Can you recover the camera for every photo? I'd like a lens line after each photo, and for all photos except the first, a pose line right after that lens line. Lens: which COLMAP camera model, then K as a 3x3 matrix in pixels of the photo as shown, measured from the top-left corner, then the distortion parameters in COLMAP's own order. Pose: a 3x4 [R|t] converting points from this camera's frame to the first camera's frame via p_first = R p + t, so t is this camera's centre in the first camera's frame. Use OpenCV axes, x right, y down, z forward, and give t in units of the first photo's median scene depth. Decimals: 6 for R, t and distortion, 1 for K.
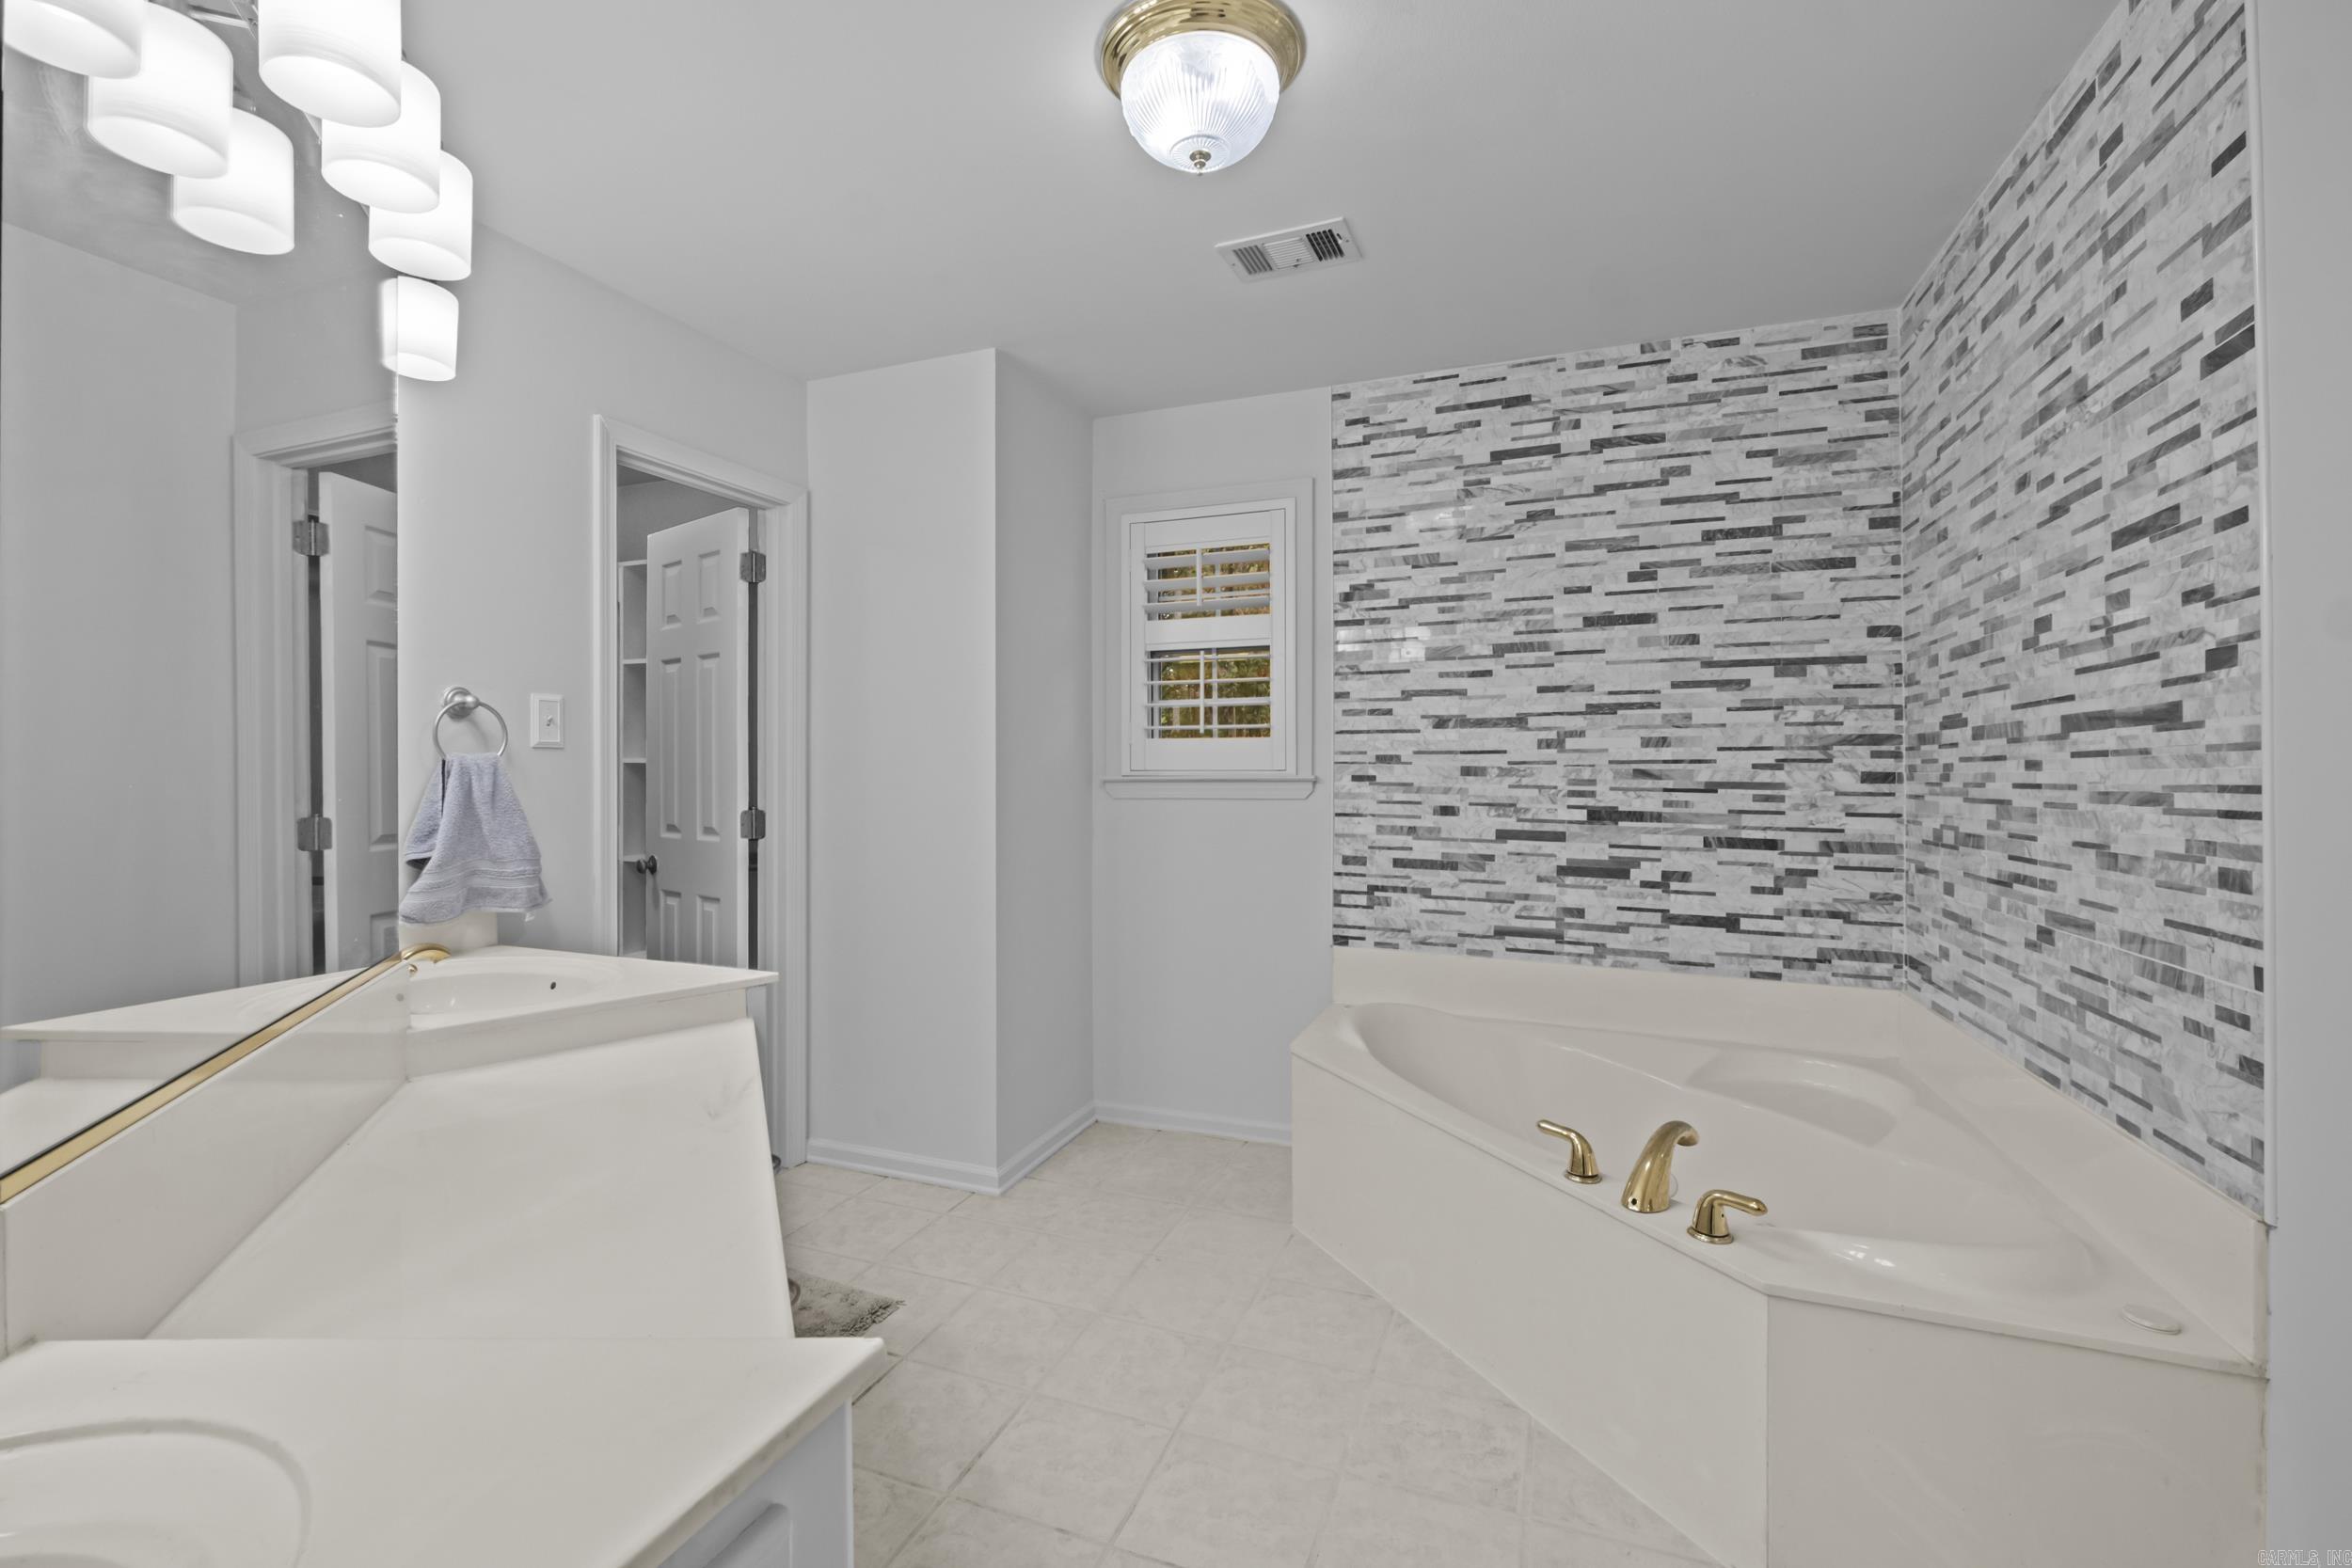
lens RADIAL K [[1036.0, 0, 1180.0], [0, 1036.0, 770.9], [0, 0, 1]] dist [-0.005495, -0.000435]
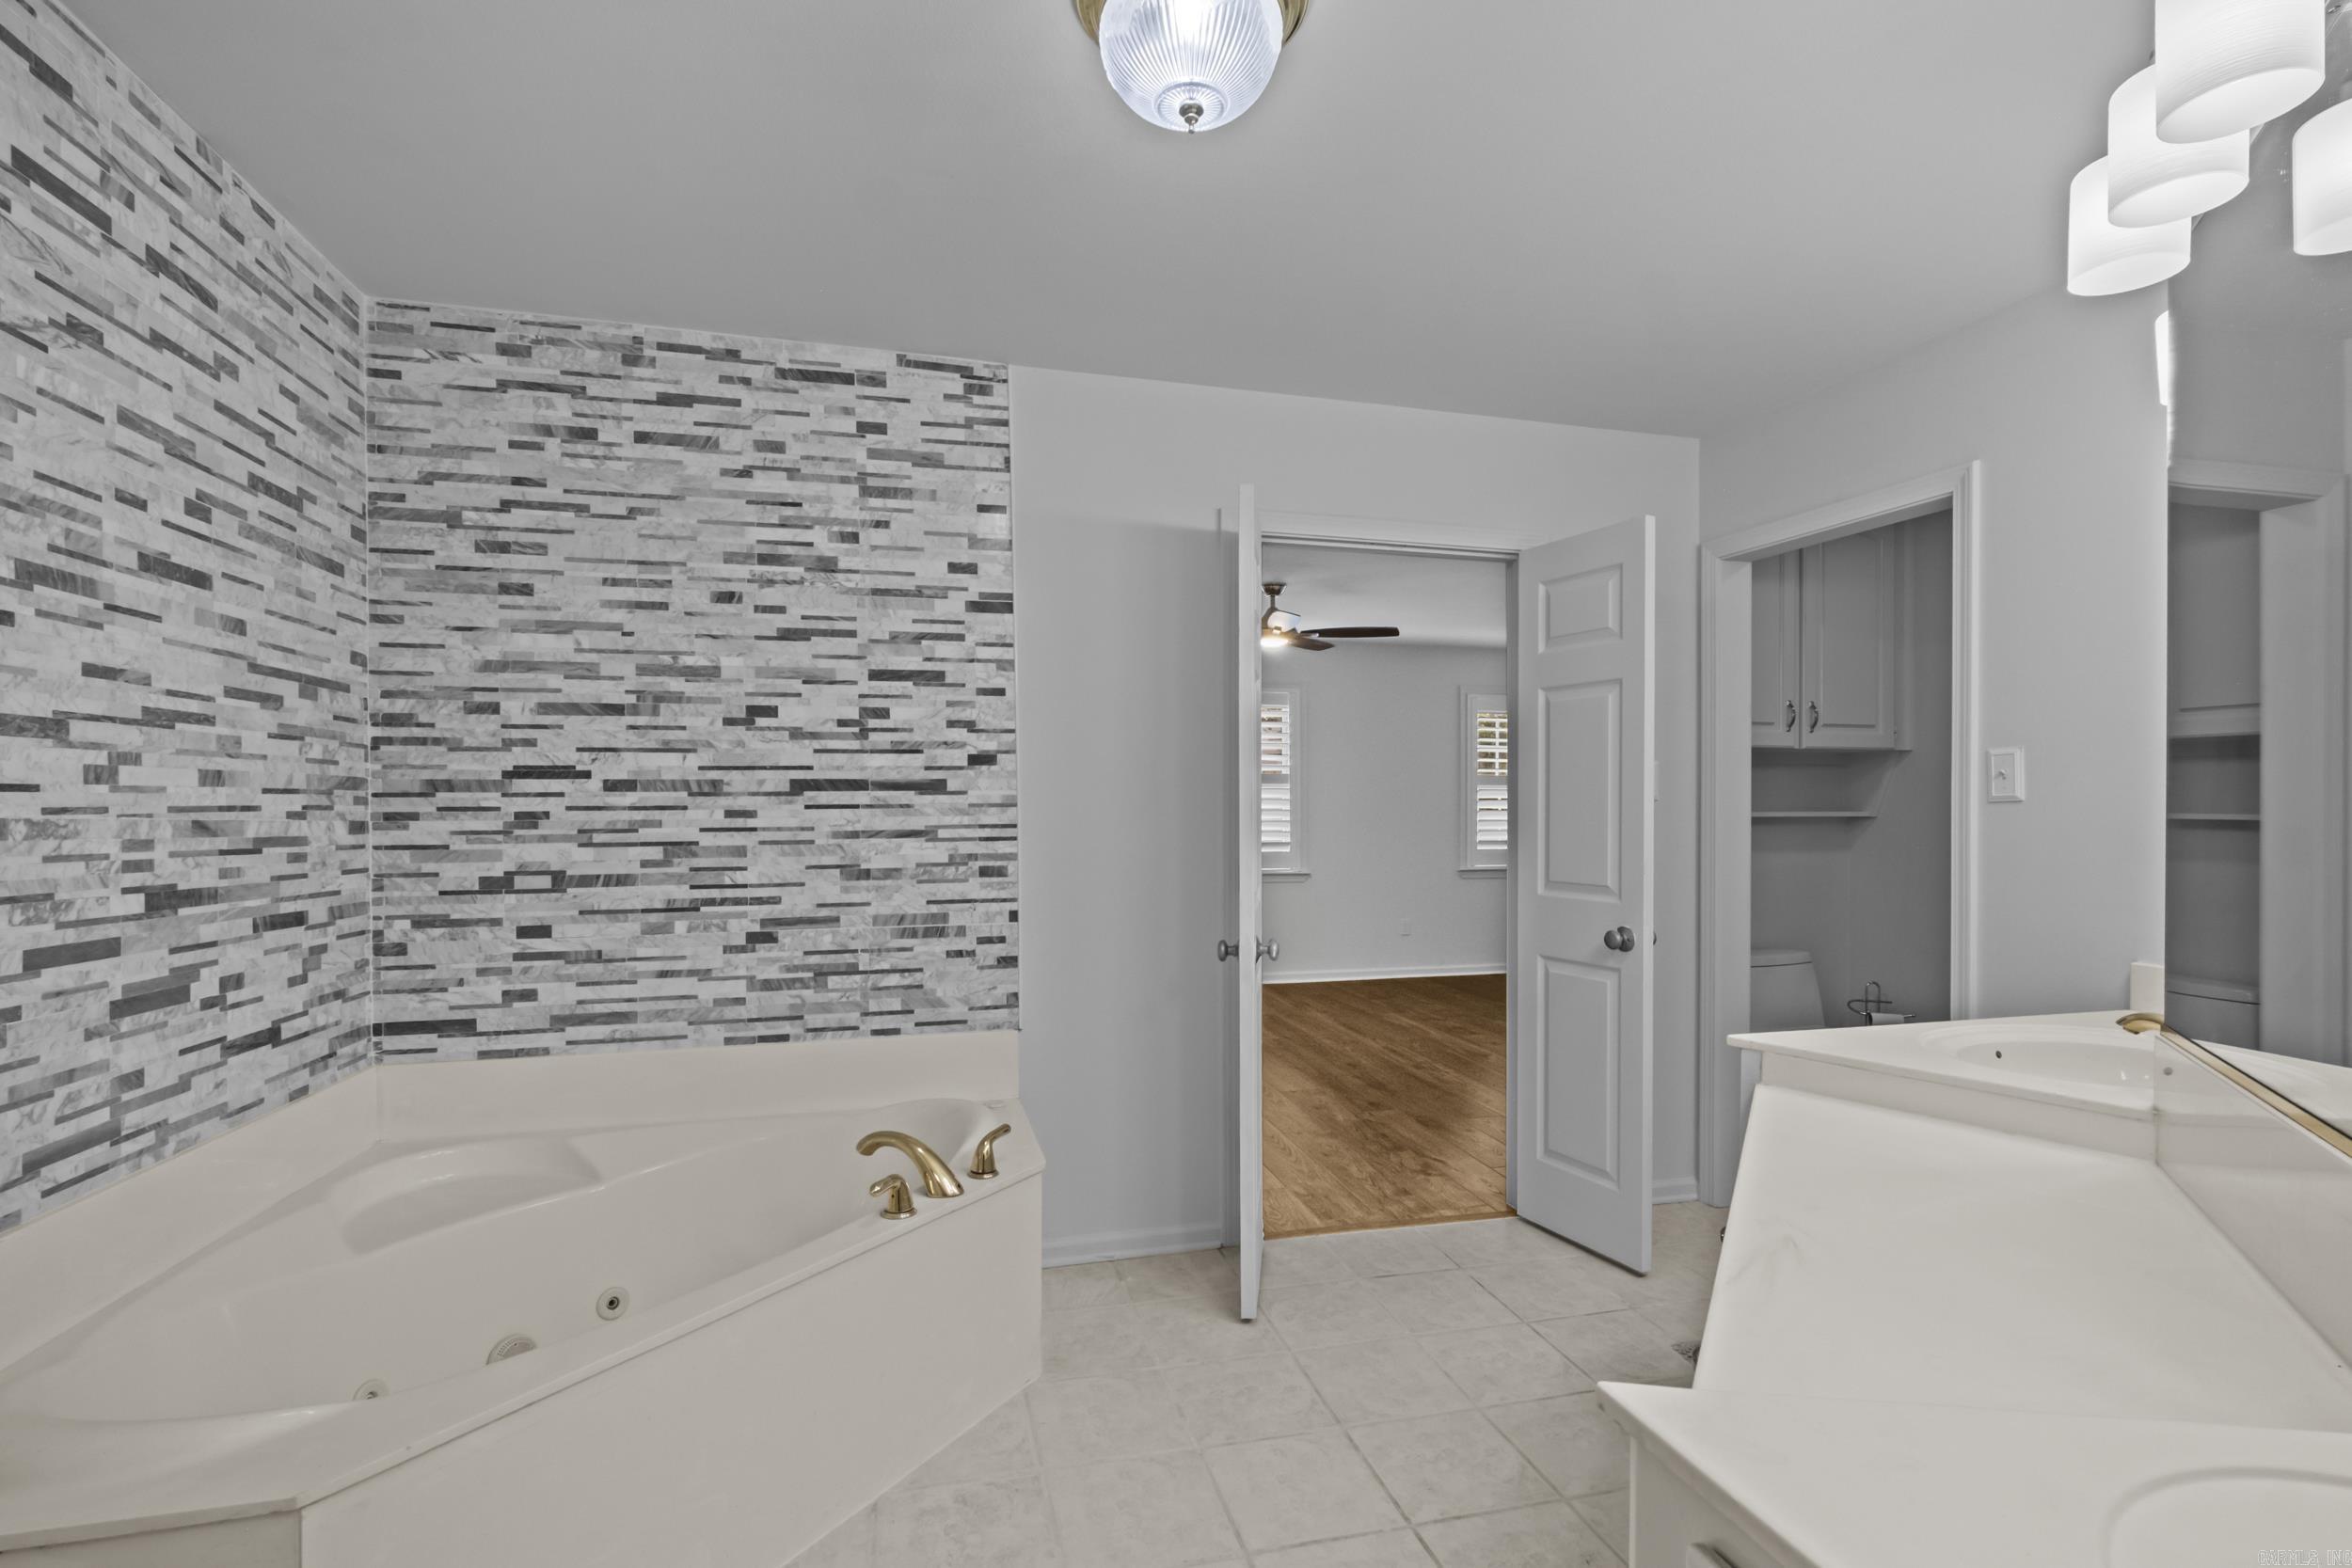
lens RADIAL K [[1036.0, 0, 1166.4], [0, 1036.0, 816.0], [0, 0, 1]] dist [-0.005495, -0.000435]
pose [[-0.558792, -0.006502, 0.829283, -0.391189], [0.001473, 0.999960, 0.008832, -0.009084], [-0.829307, 0.006157, -0.558760, 0.858415]]
